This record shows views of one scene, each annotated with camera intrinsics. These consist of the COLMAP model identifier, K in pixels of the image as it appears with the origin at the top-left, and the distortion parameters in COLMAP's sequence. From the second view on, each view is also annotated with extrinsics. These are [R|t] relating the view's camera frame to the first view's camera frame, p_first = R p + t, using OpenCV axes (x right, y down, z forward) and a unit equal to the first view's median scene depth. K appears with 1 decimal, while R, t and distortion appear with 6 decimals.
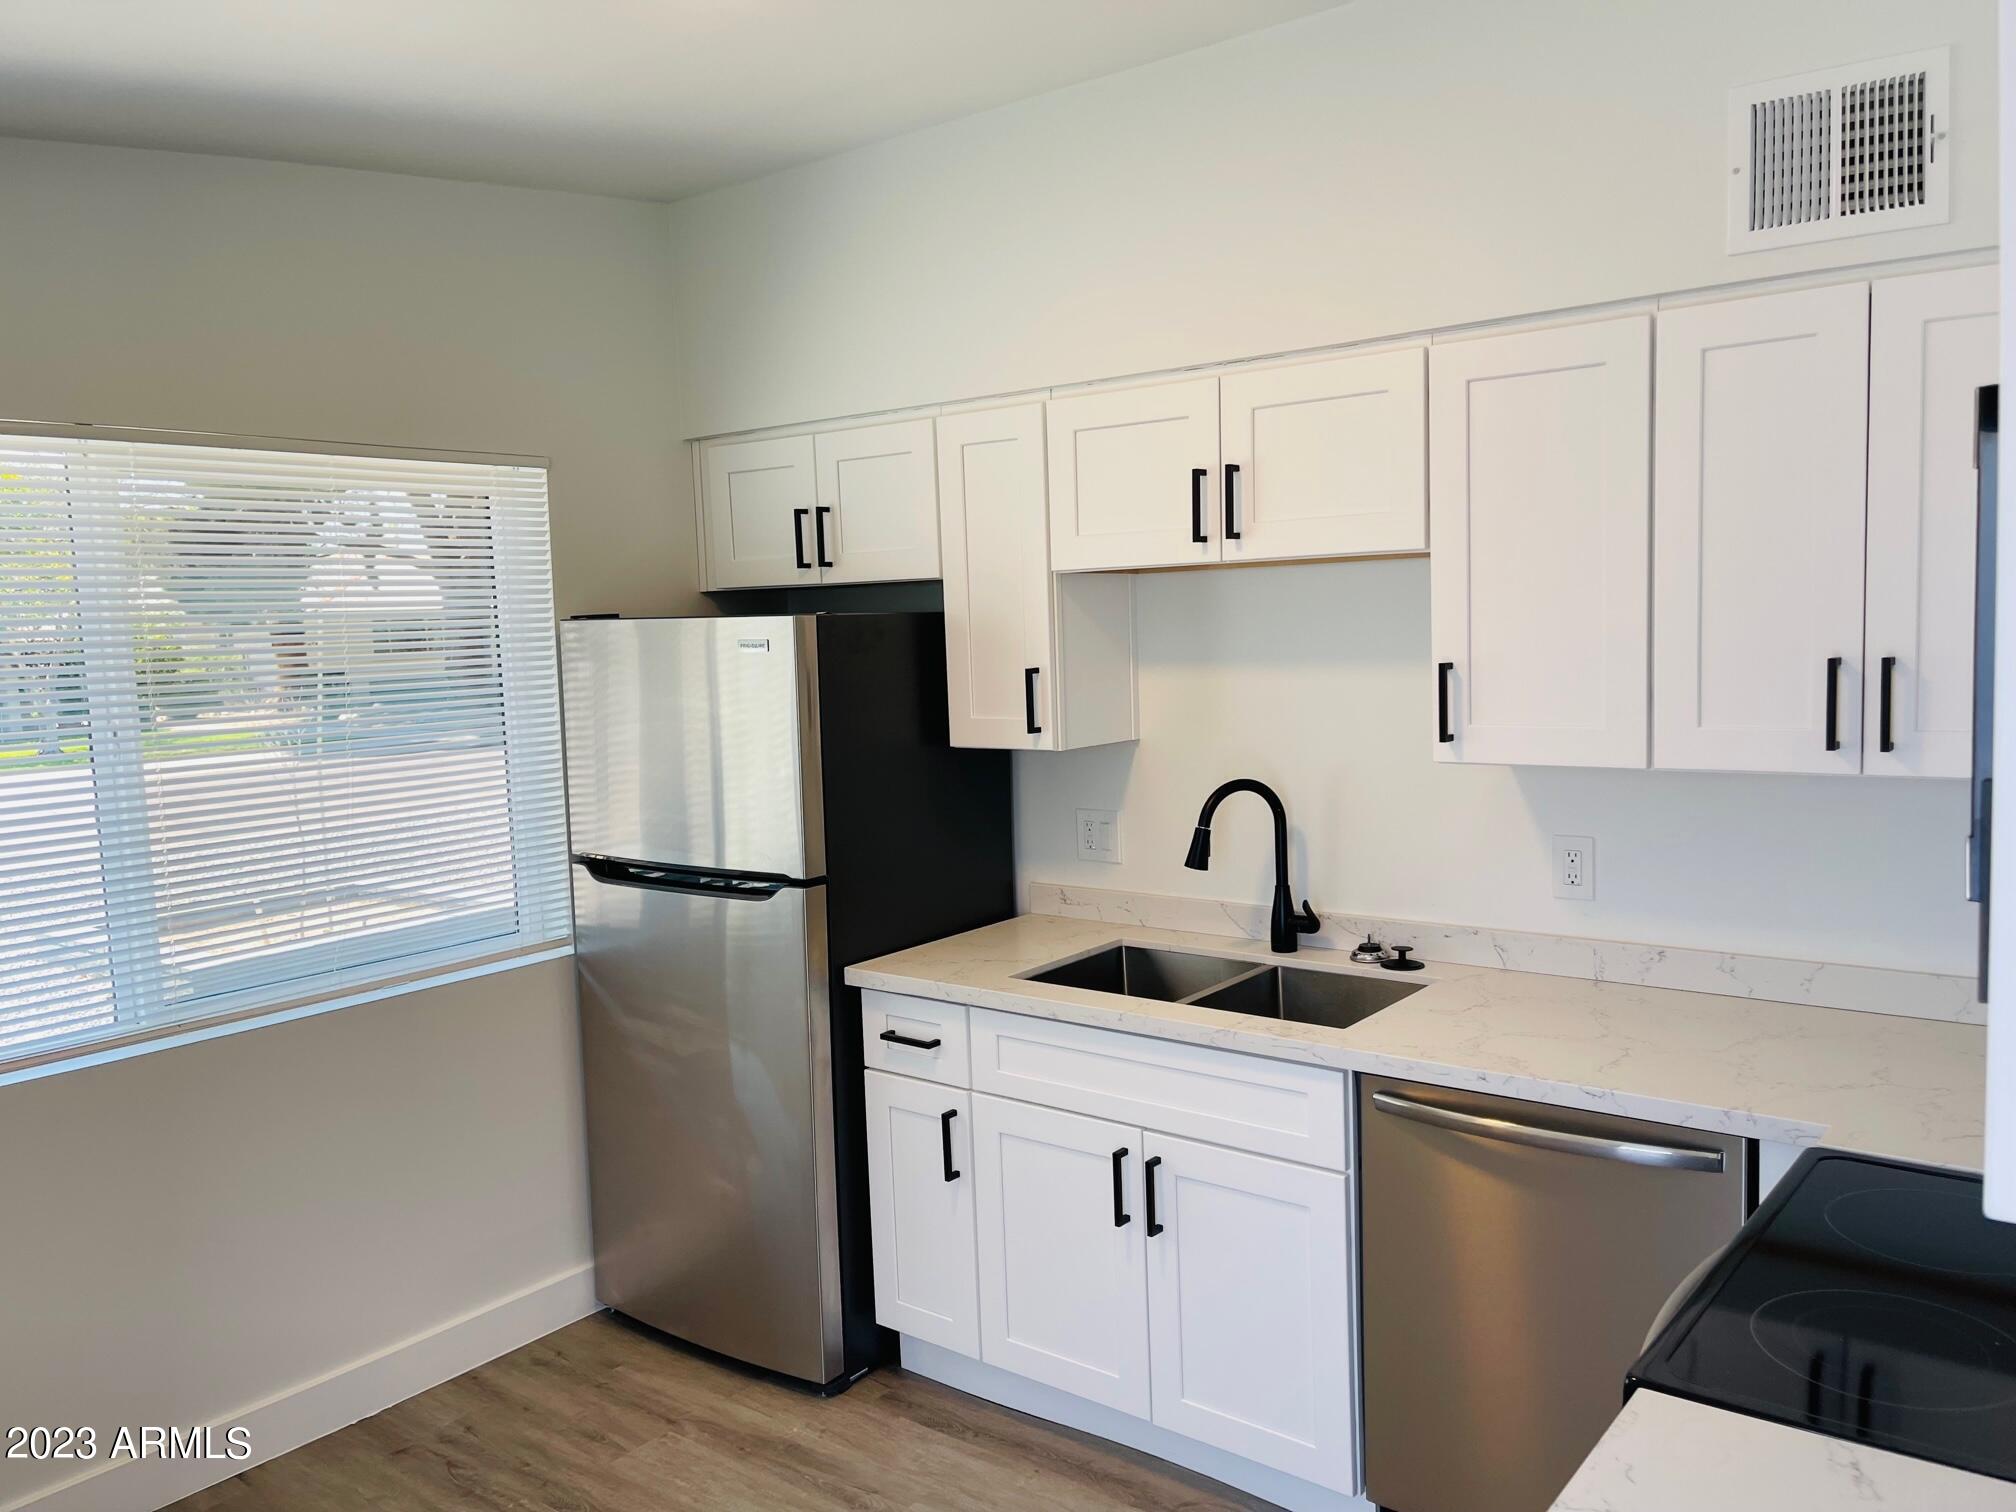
lens RADIAL K [[1537.7, 0, 1016.6], [0, 1537.7, 757.8], [0, 0, 1]] dist [0.026173, -0.015760]
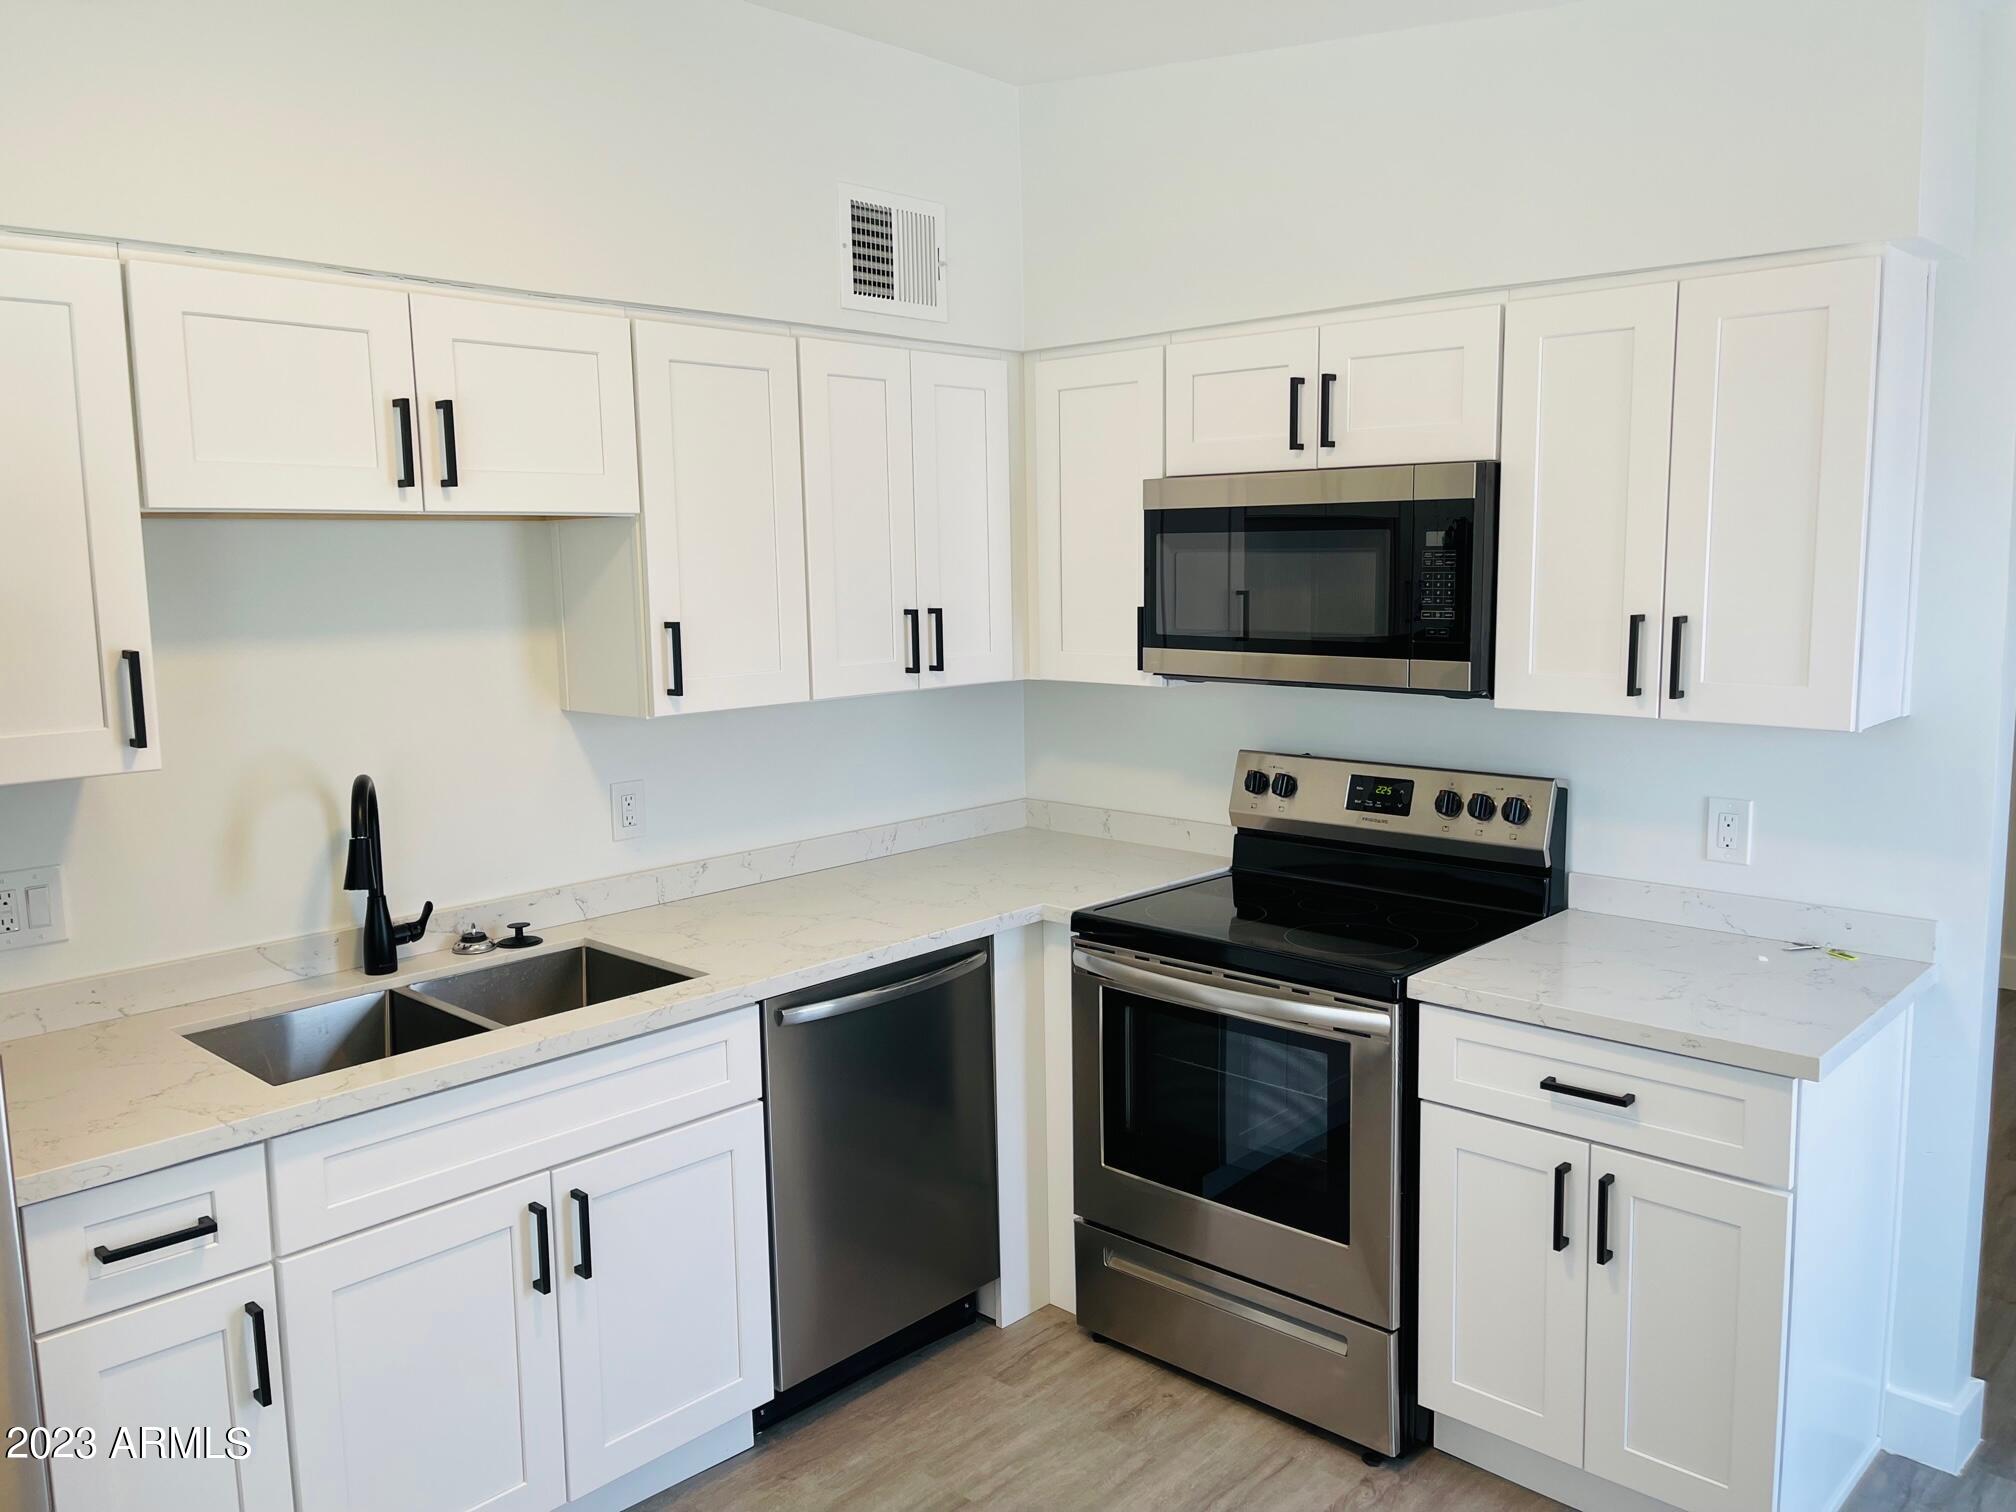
lens RADIAL K [[1537.7, 0, 1022.3], [0, 1537.7, 748.9], [0, 0, 1]] dist [0.026173, -0.015760]
pose [[0.071894, -0.094671, 0.992909, -0.709531], [0.104344, 0.990737, 0.086909, -0.038937], [-0.991939, 0.097356, 0.081107, 0.624457]]
